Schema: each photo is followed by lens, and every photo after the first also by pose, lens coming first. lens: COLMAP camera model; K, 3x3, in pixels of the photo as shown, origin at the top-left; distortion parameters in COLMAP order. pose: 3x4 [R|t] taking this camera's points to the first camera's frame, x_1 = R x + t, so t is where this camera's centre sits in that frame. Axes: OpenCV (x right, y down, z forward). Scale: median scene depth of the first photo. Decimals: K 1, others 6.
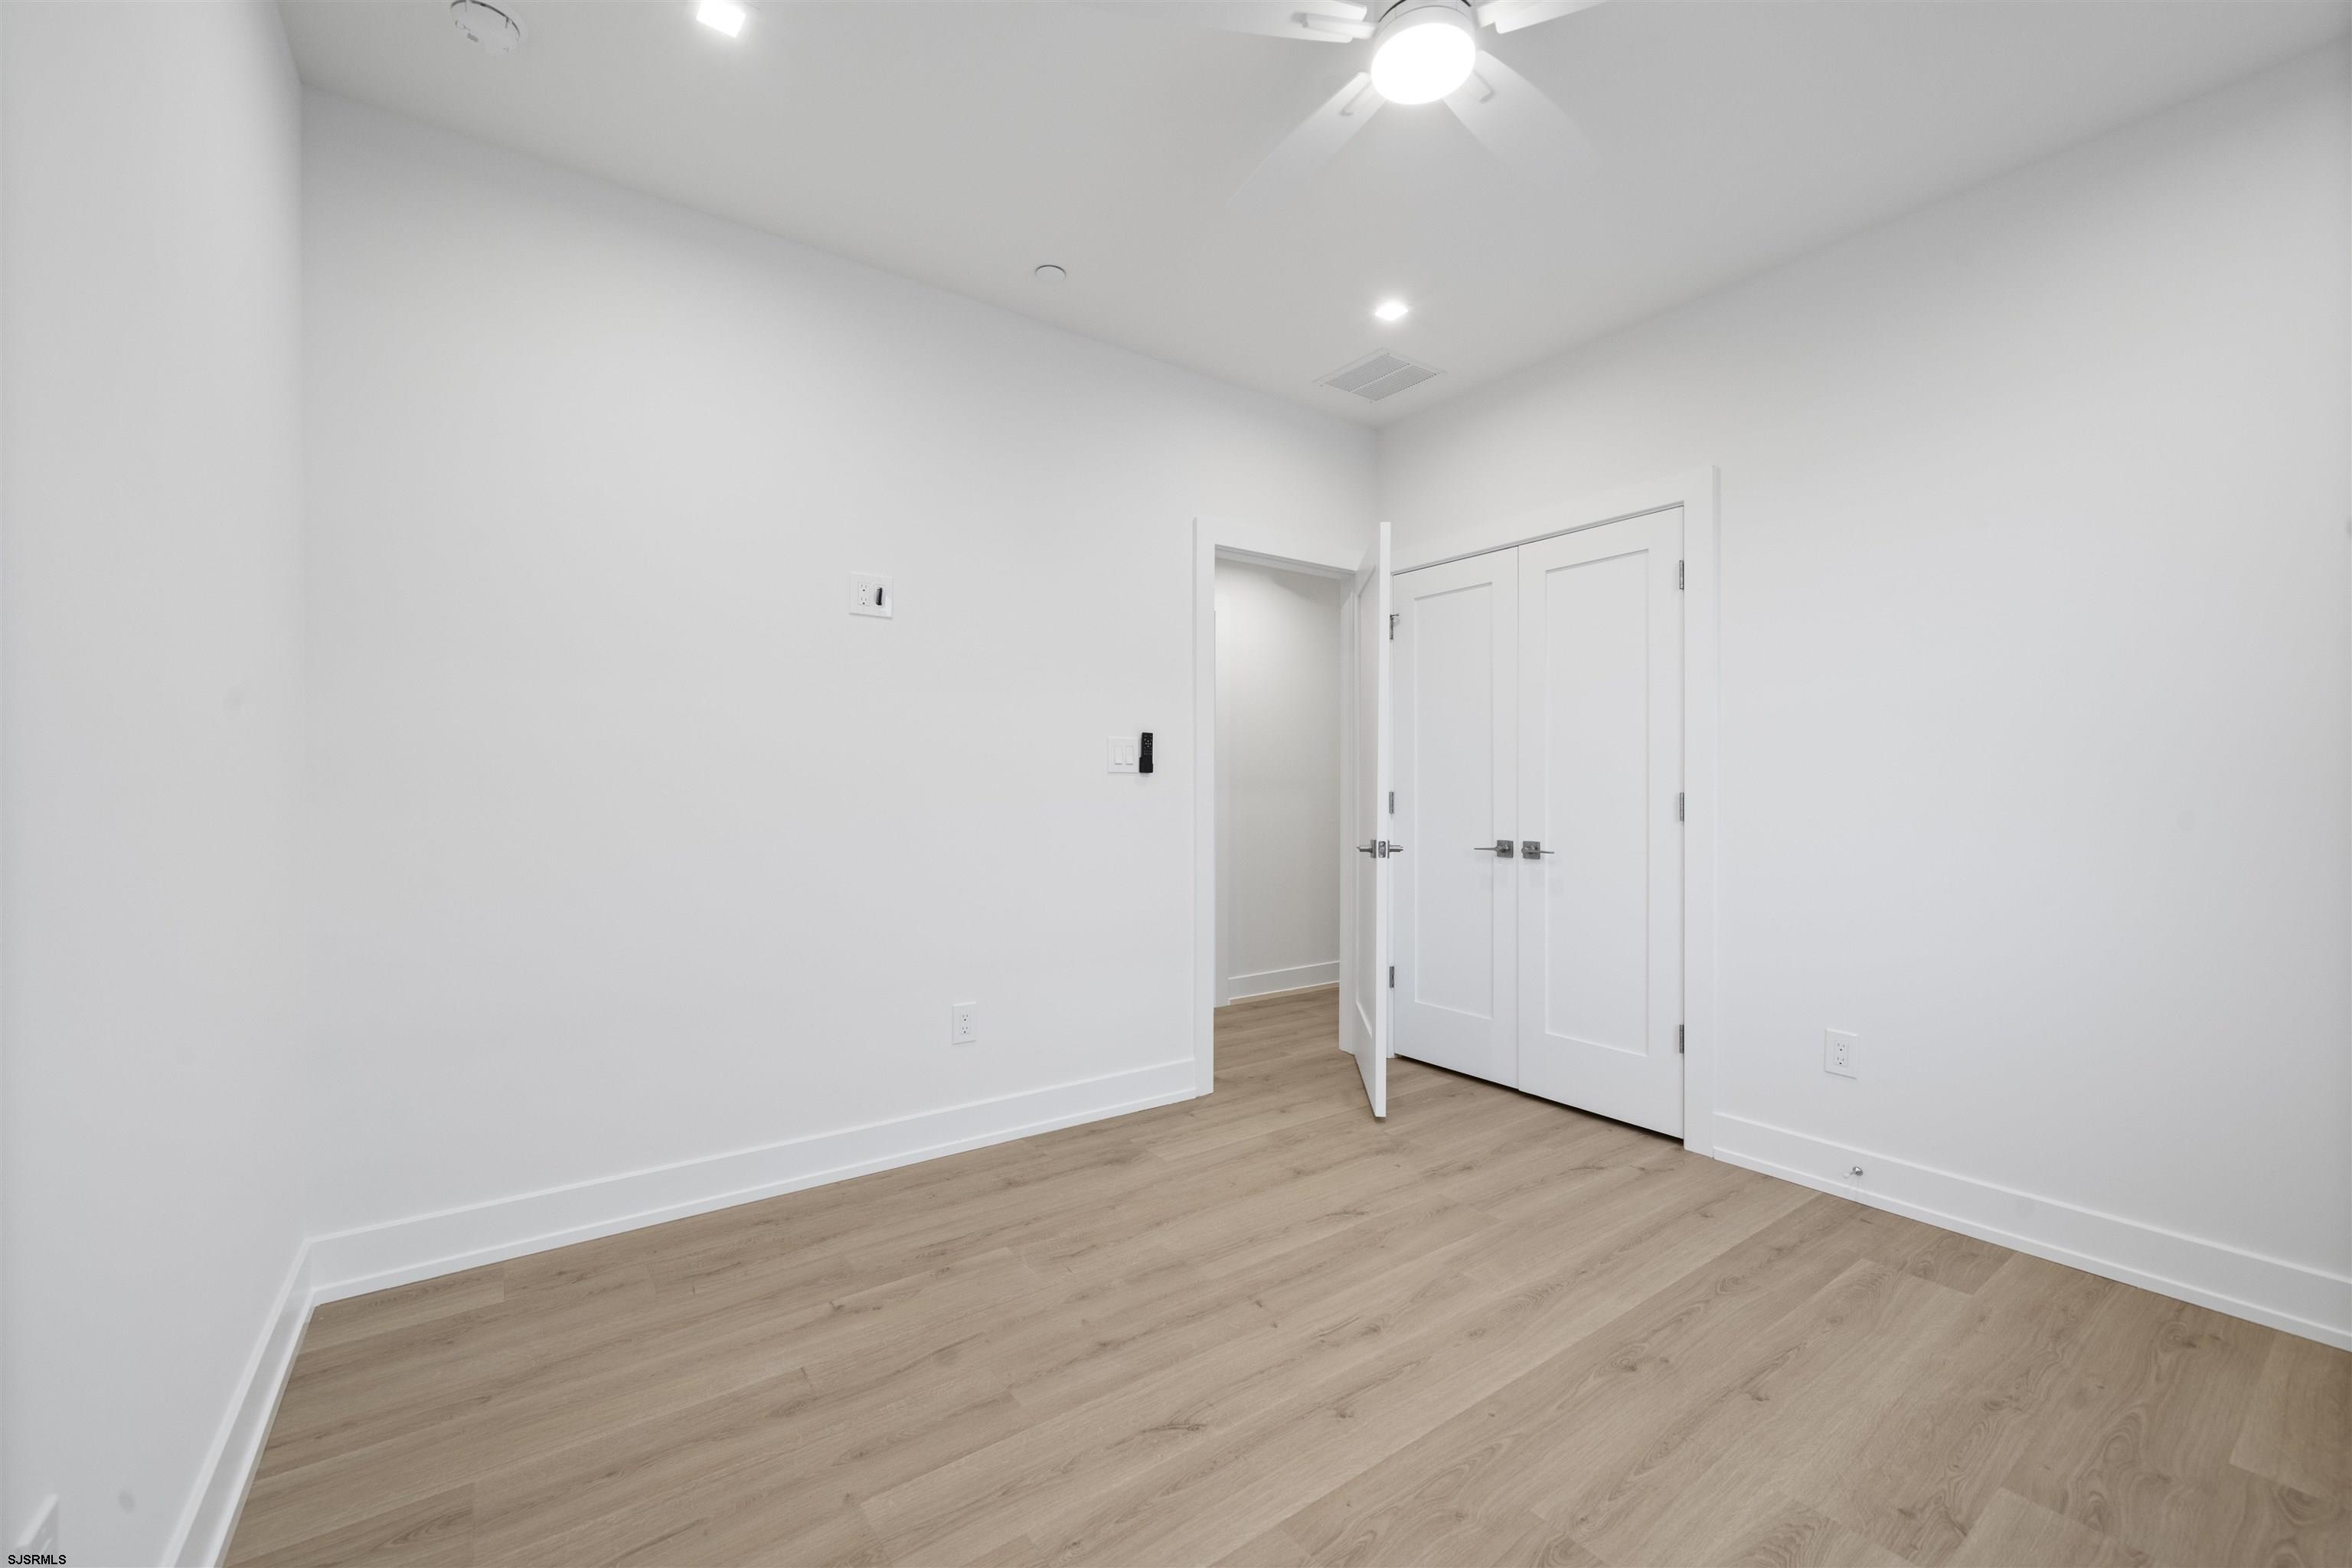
lens RADIAL K [[928.1, 0, 1183.8], [0, 928.1, 798.1], [0, 0, 1]] dist [-0.002075, -0.000372]
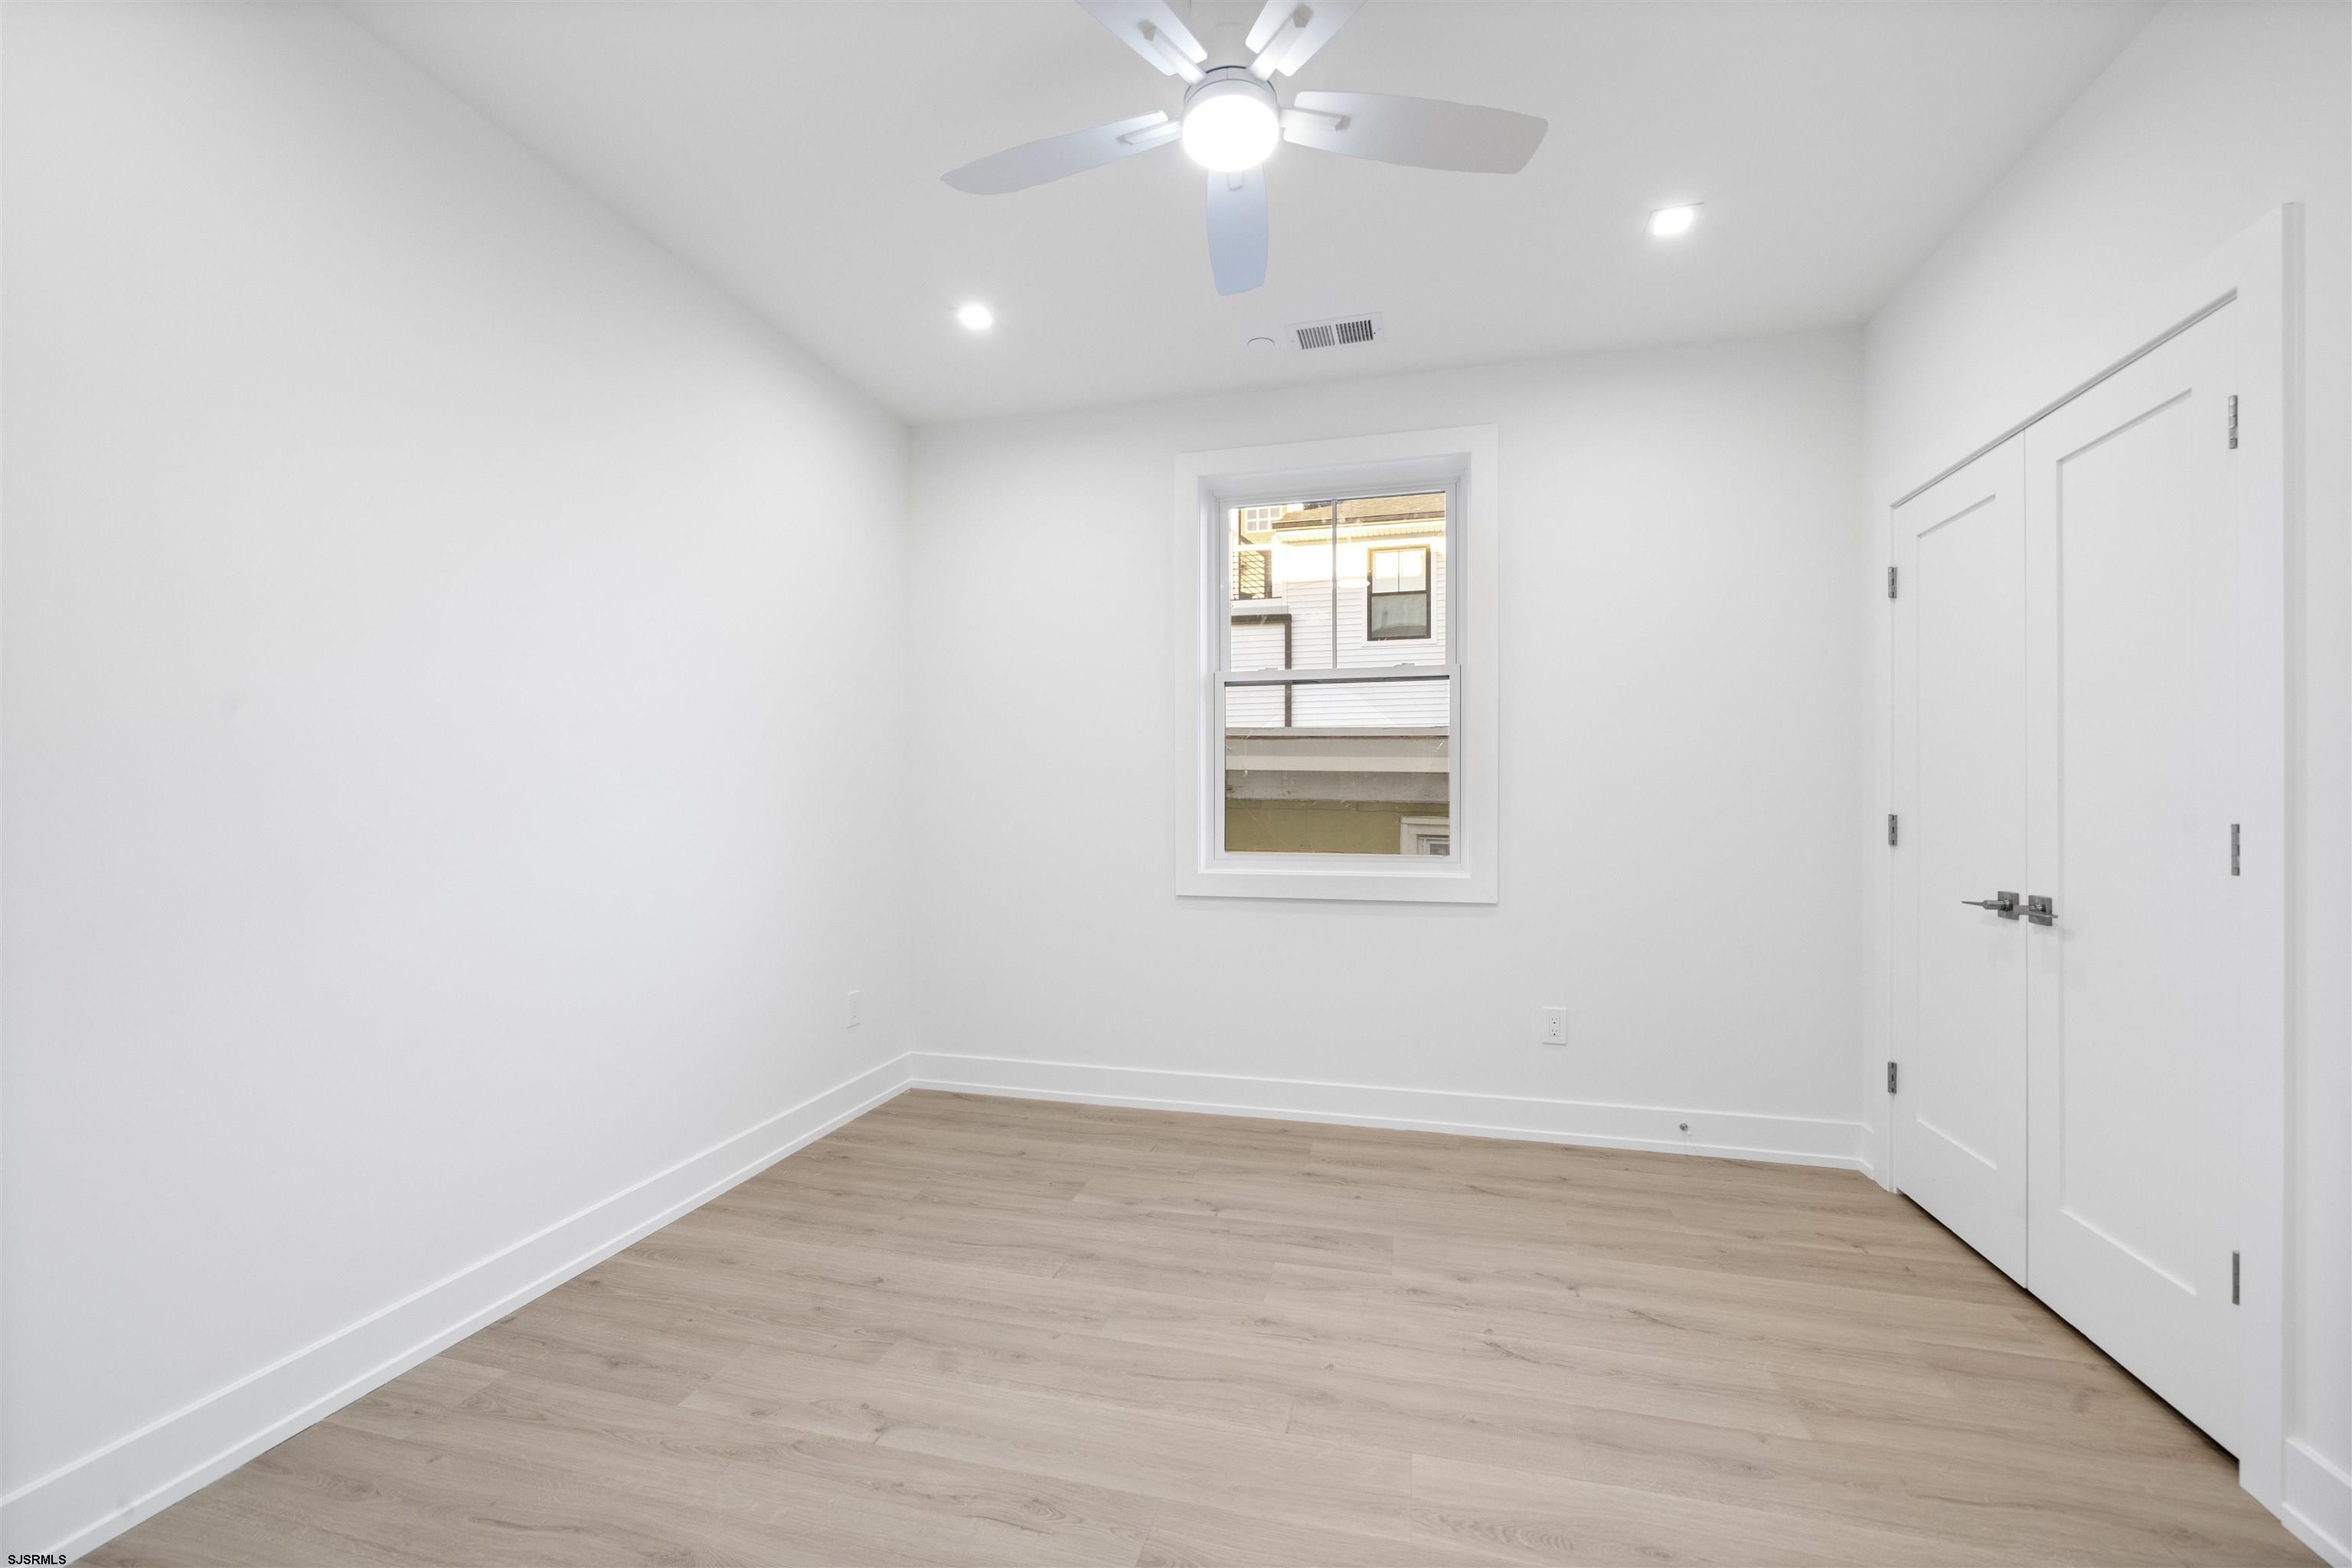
lens RADIAL K [[928.1, 0, 1183.8], [0, 928.1, 798.1], [0, 0, 1]] dist [-0.002075, -0.000372]
pose [[0.638523, 0.001873, -0.769600, 0.488577], [-0.016826, 0.999792, -0.011527, -0.002760], [0.769419, 0.020309, 0.638422, 0.154074]]
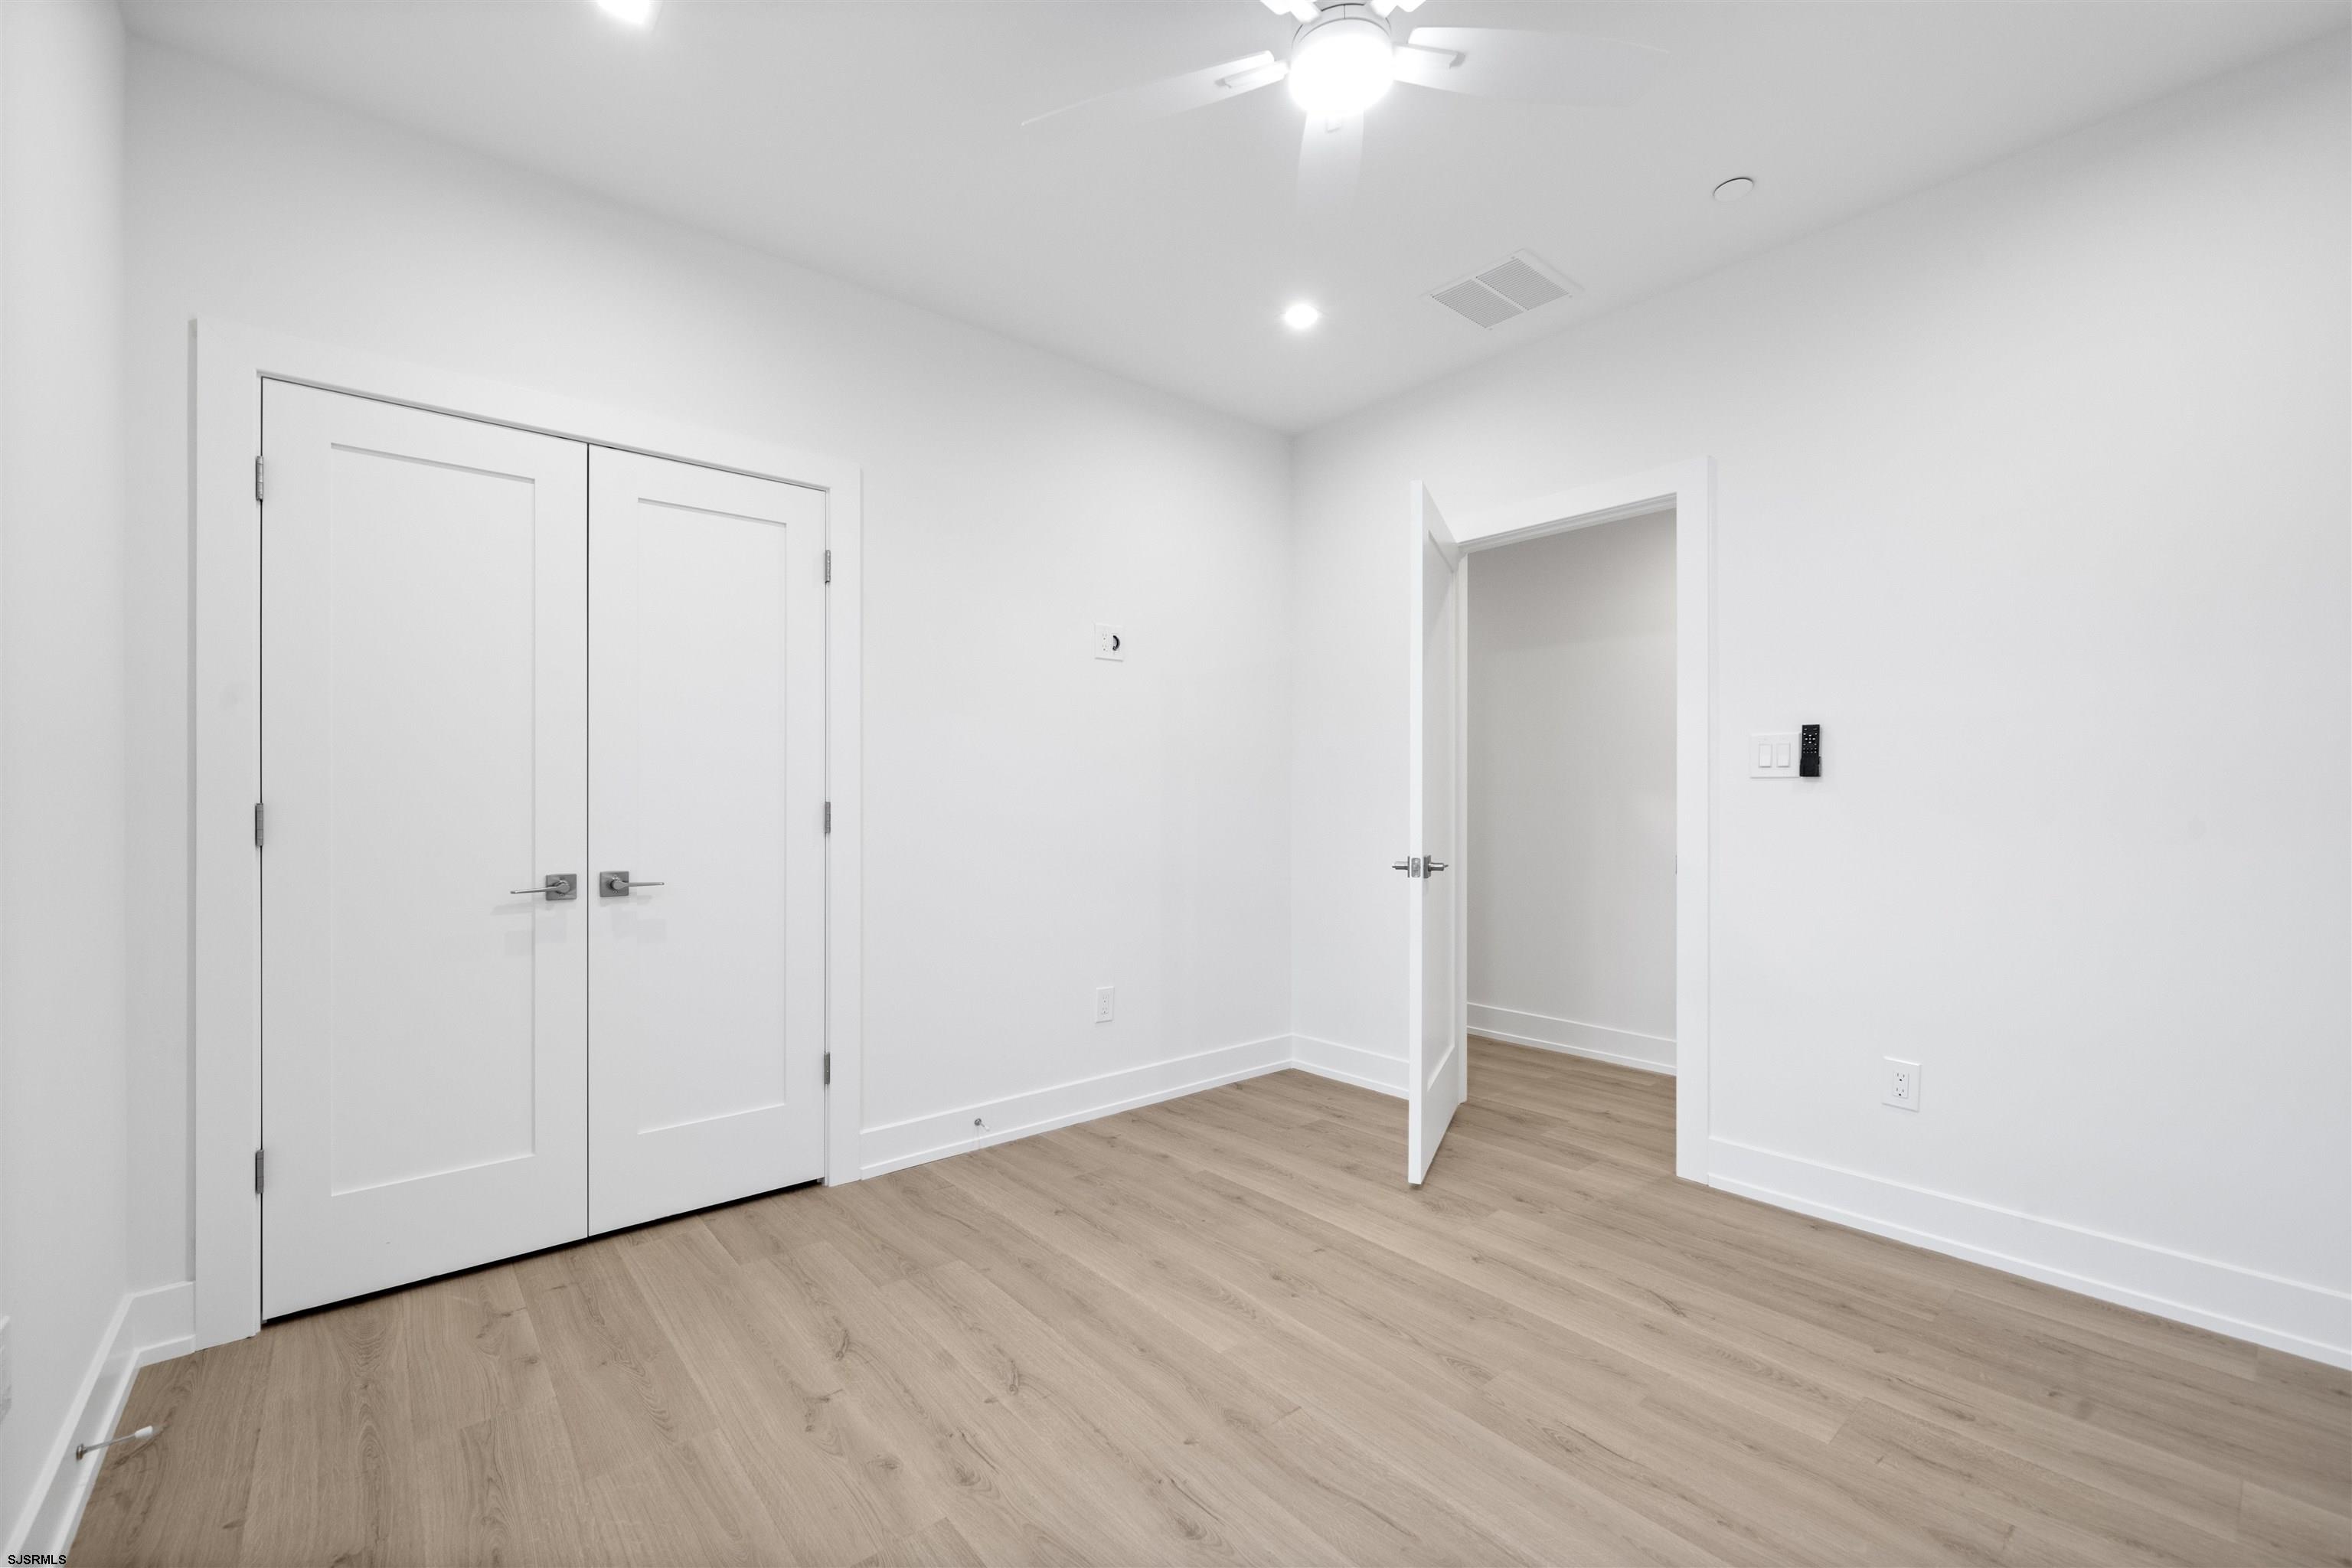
lens RADIAL K [[928.1, 0, 1183.8], [0, 928.1, 798.1], [0, 0, 1]] dist [-0.002075, -0.000372]
pose [[-0.055781, 0.001369, 0.998442, -0.355825], [0.019441, 0.999811, -0.000285, -0.001387], [-0.998254, 0.019395, -0.055797, 0.604439]]
